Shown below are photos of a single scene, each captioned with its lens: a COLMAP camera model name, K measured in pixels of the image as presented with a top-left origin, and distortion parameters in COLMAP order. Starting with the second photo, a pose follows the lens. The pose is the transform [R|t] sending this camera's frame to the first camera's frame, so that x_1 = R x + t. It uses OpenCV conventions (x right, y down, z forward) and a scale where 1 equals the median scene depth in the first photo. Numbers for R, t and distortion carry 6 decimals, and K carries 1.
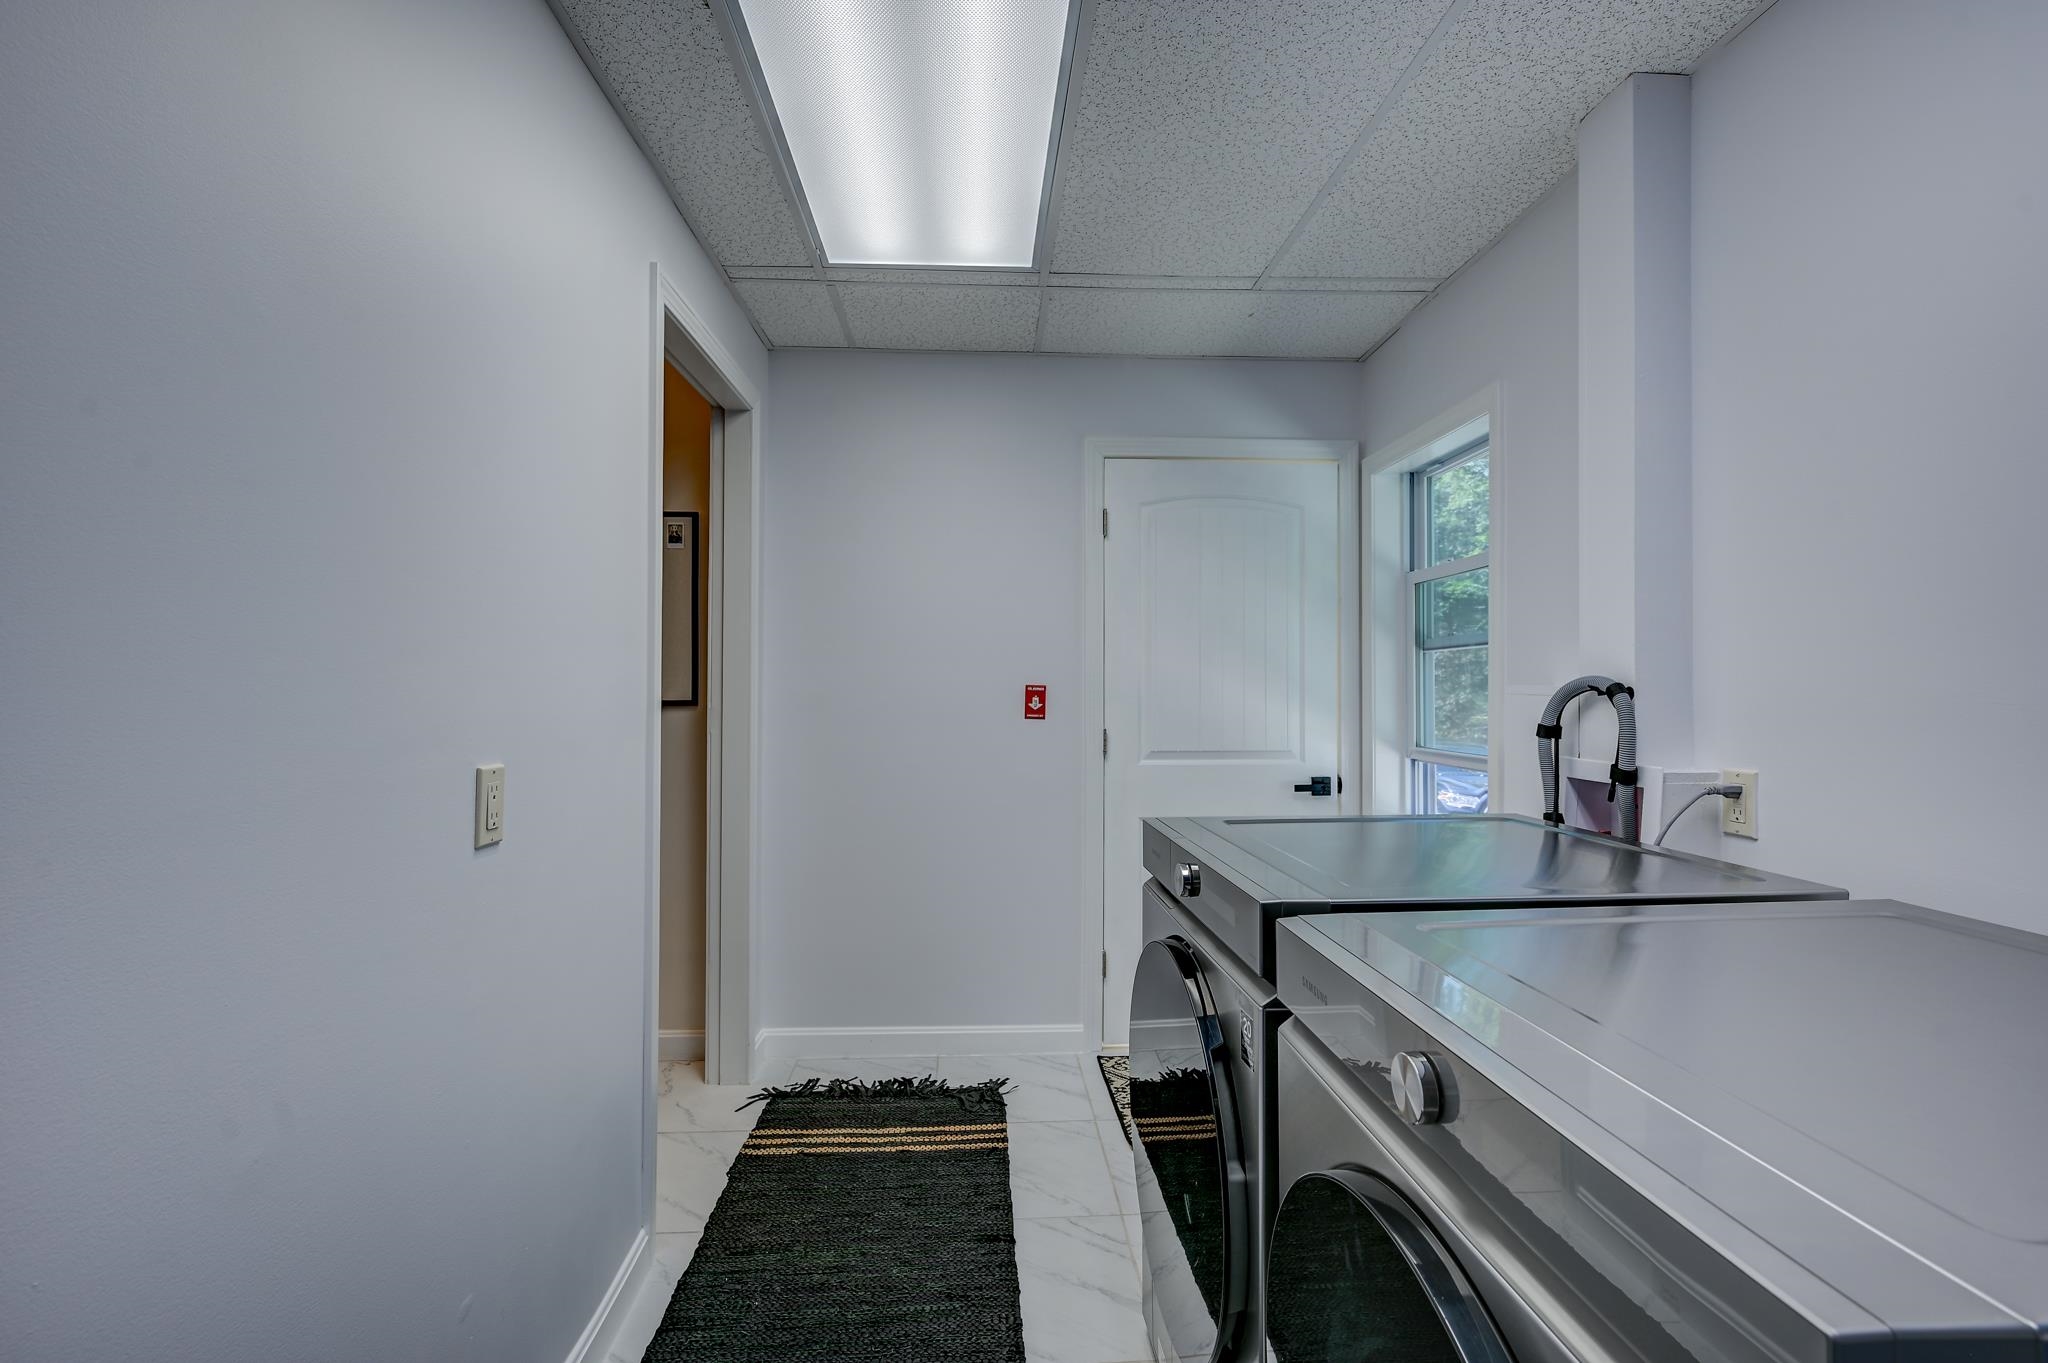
lens RADIAL K [[925.6, 0, 1026.8], [0, 925.6, 674.1], [0, 0, 1]] dist [0.000661, -0.002318]
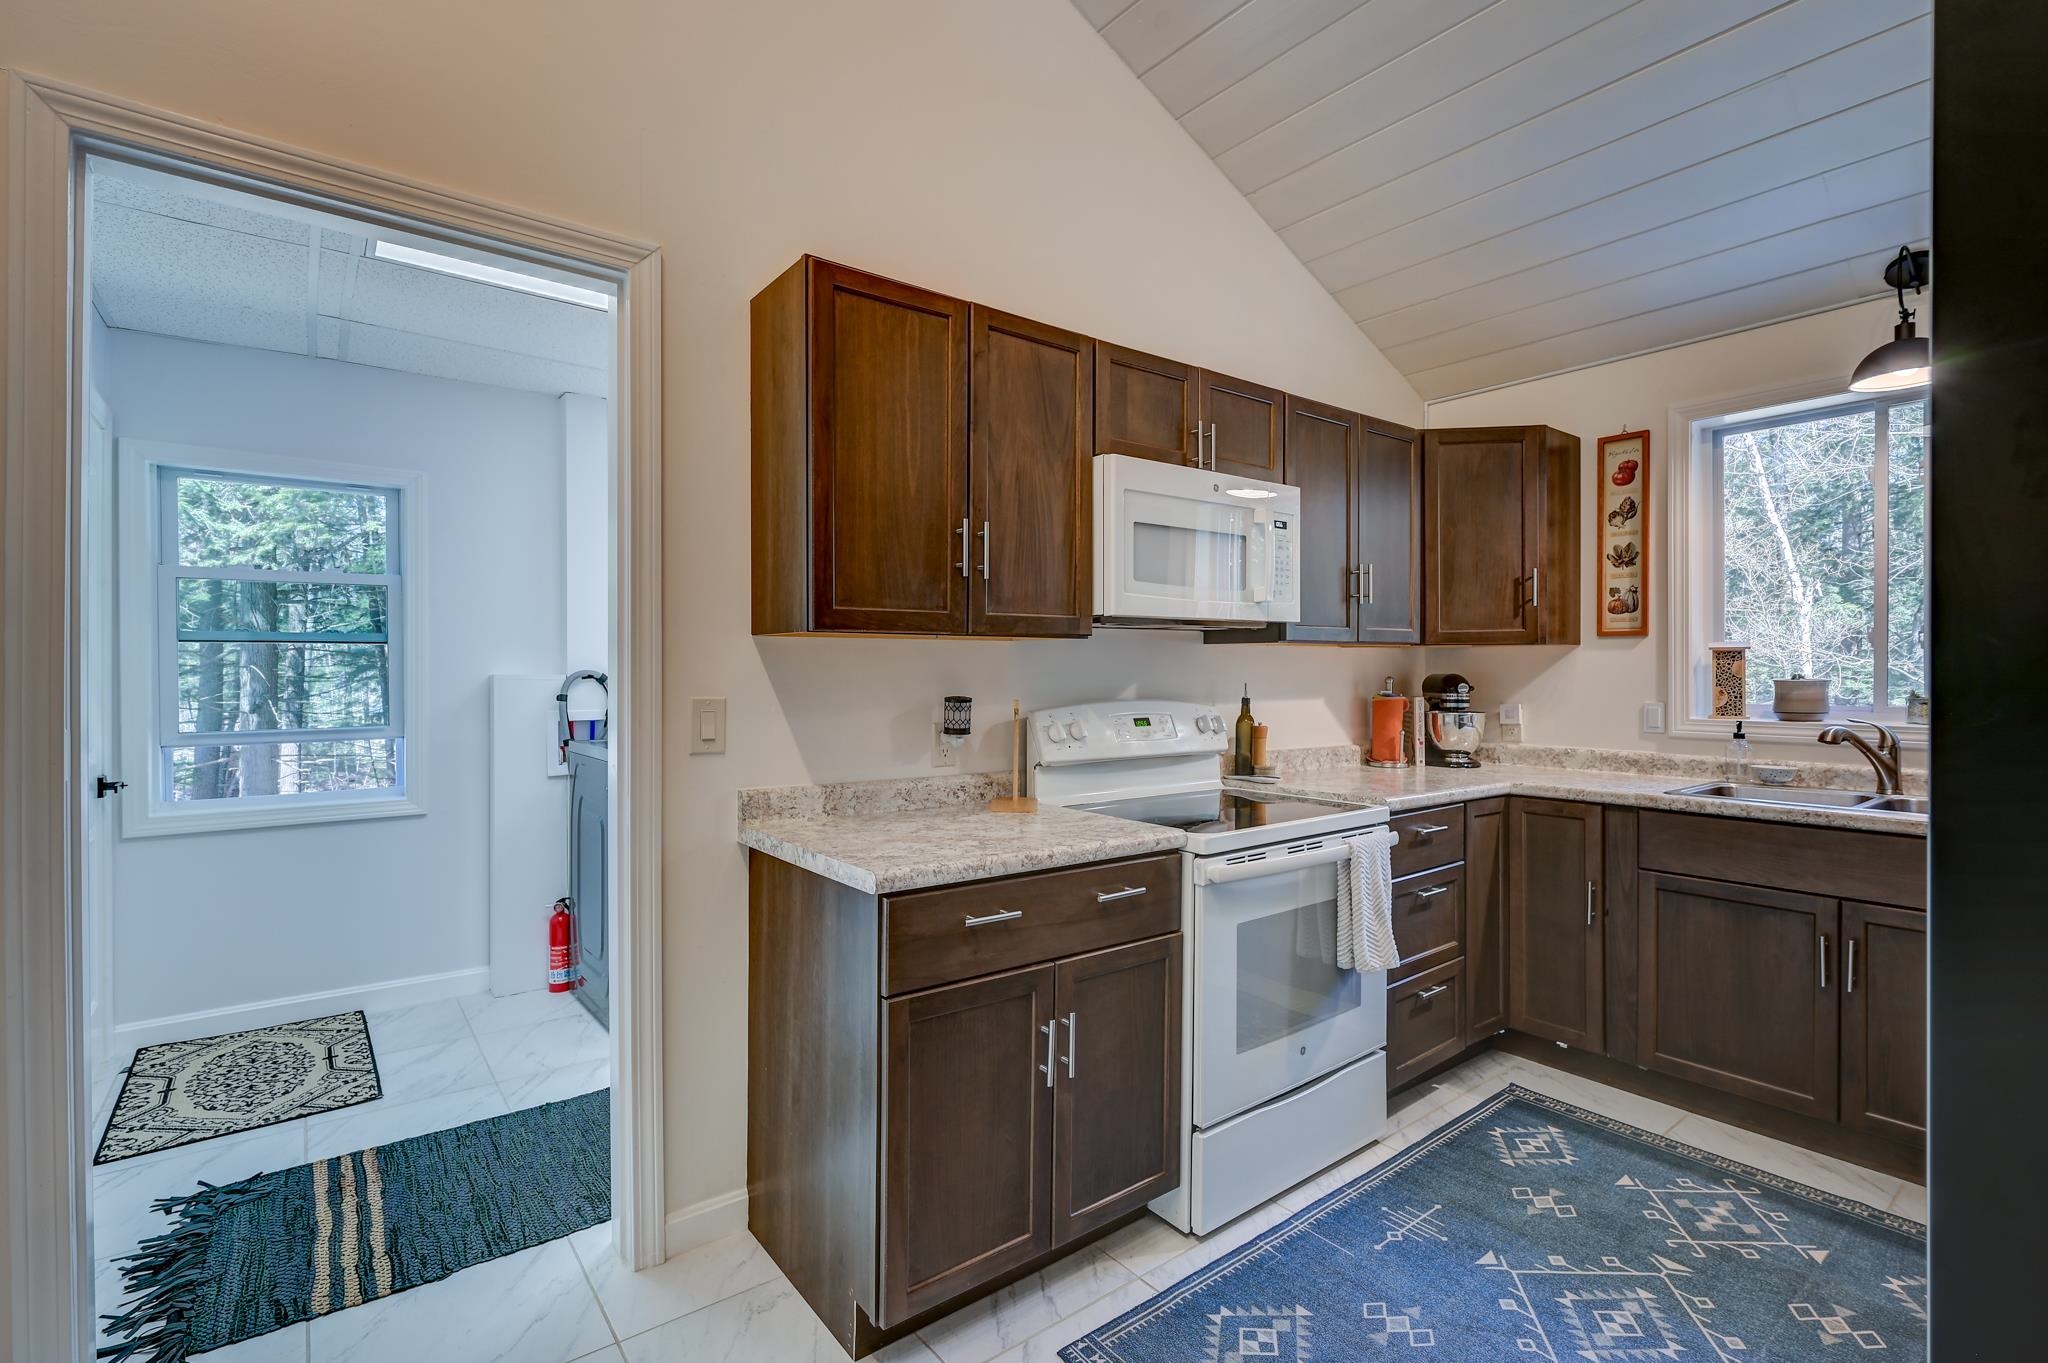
lens RADIAL K [[925.6, 0, 1021.1], [0, 925.6, 679.1], [0, 0, 1]] dist [0.000661, -0.002318]
pose [[-0.572476, -0.006900, 0.819893, -1.181375], [-0.007558, 0.999967, 0.003139, 0.006790], [-0.819887, -0.004400, -0.572509, 0.974743]]
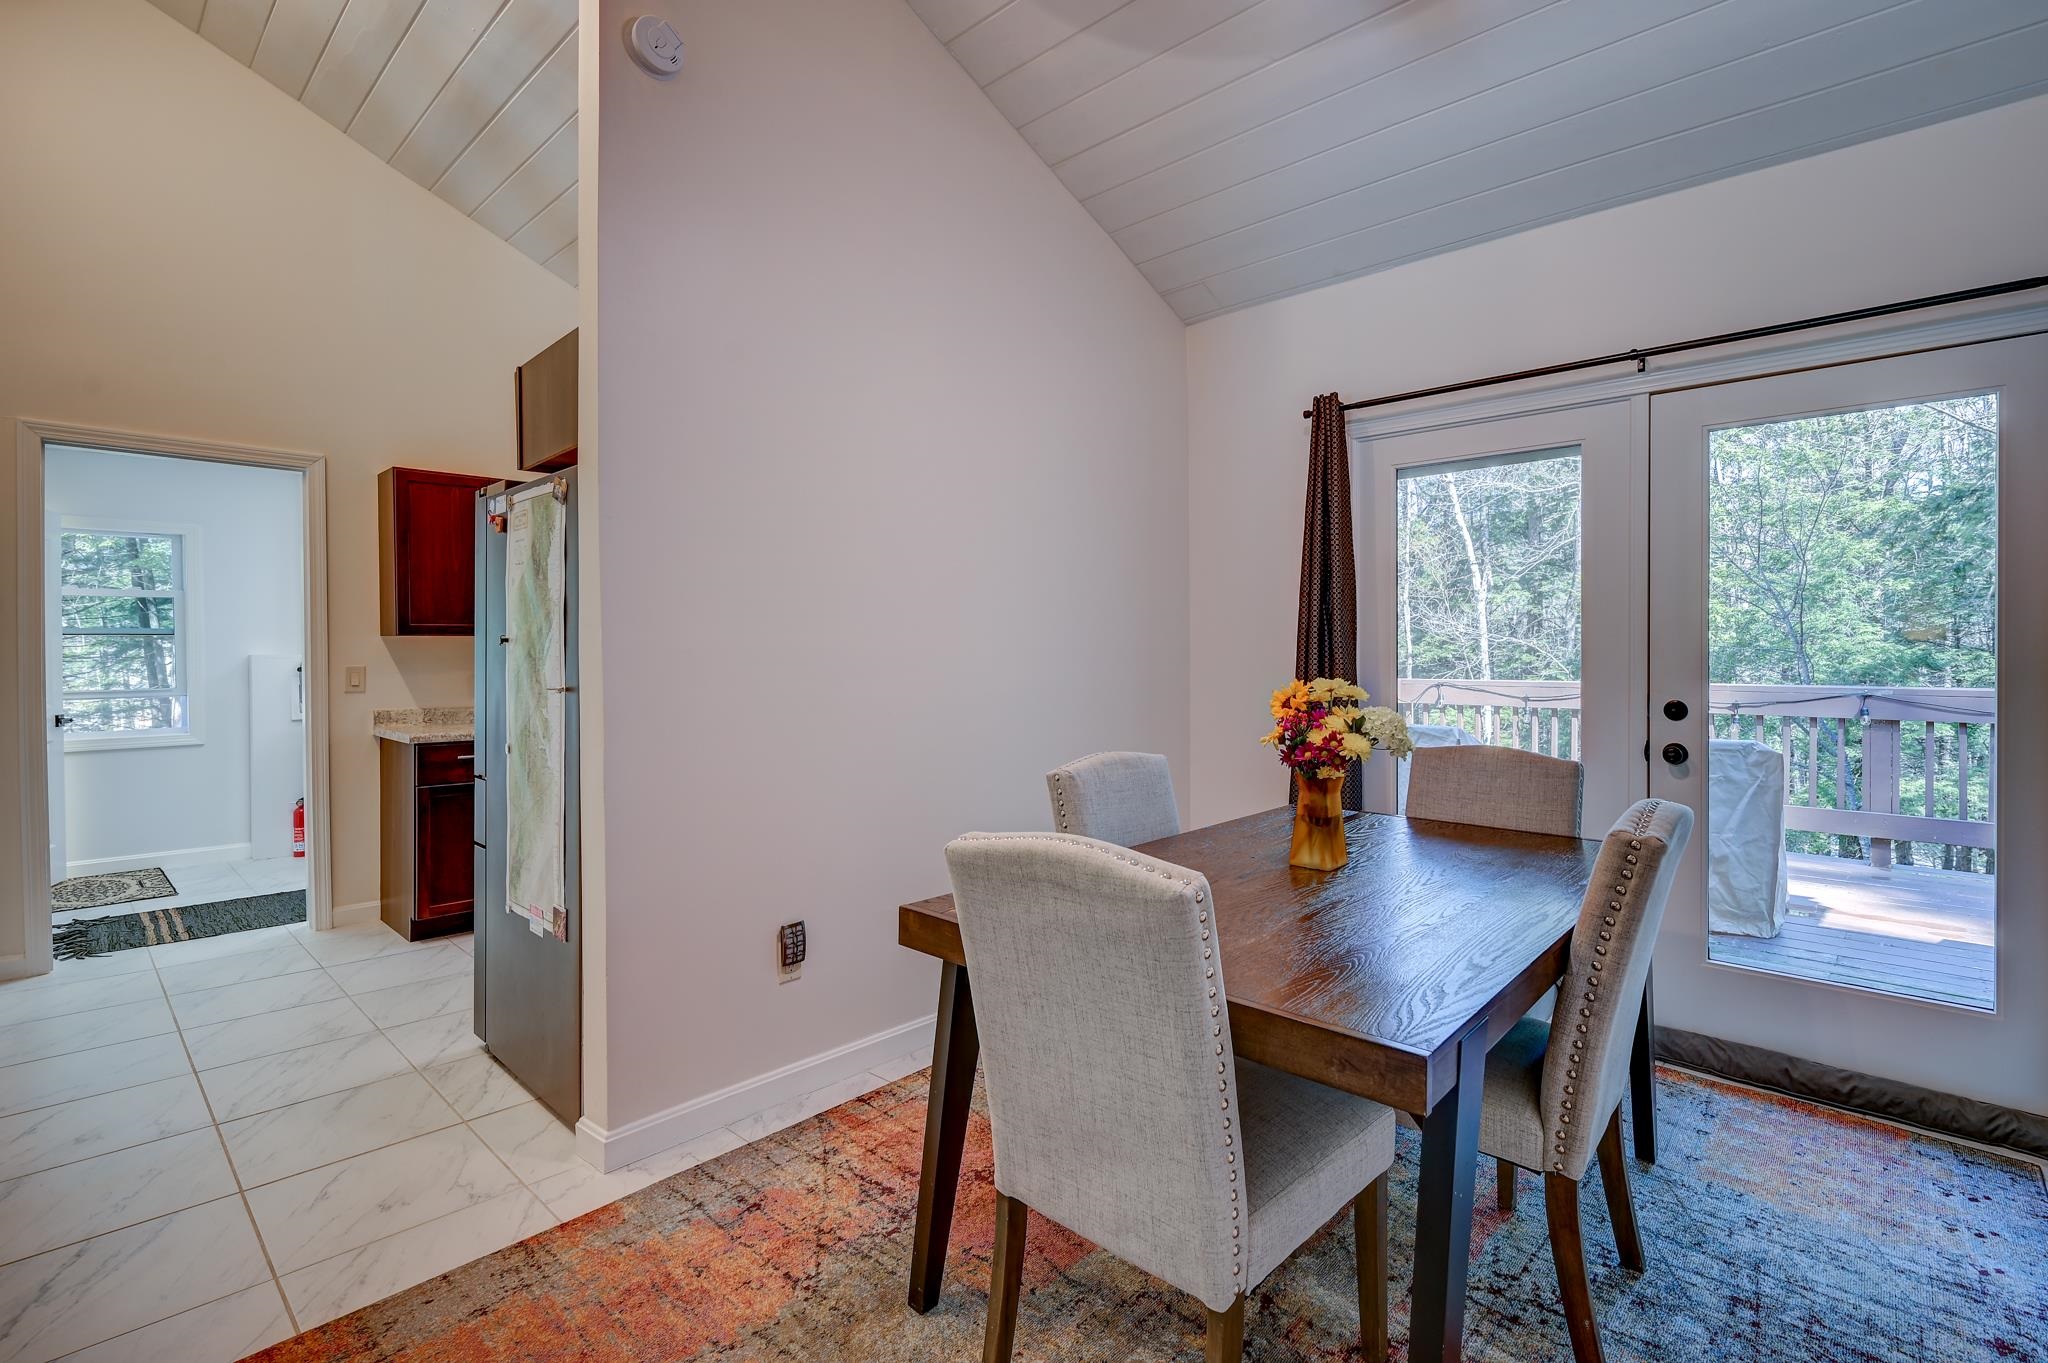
lens RADIAL K [[925.6, 0, 1028.2], [0, 925.6, 664.8], [0, 0, 1]] dist [0.000661, -0.002318]
pose [[-0.695592, -0.011135, 0.718351, -2.434675], [-0.004018, 0.999925, 0.011609, 0.001622], [-0.718426, 0.005189, -0.695584, 1.028155]]
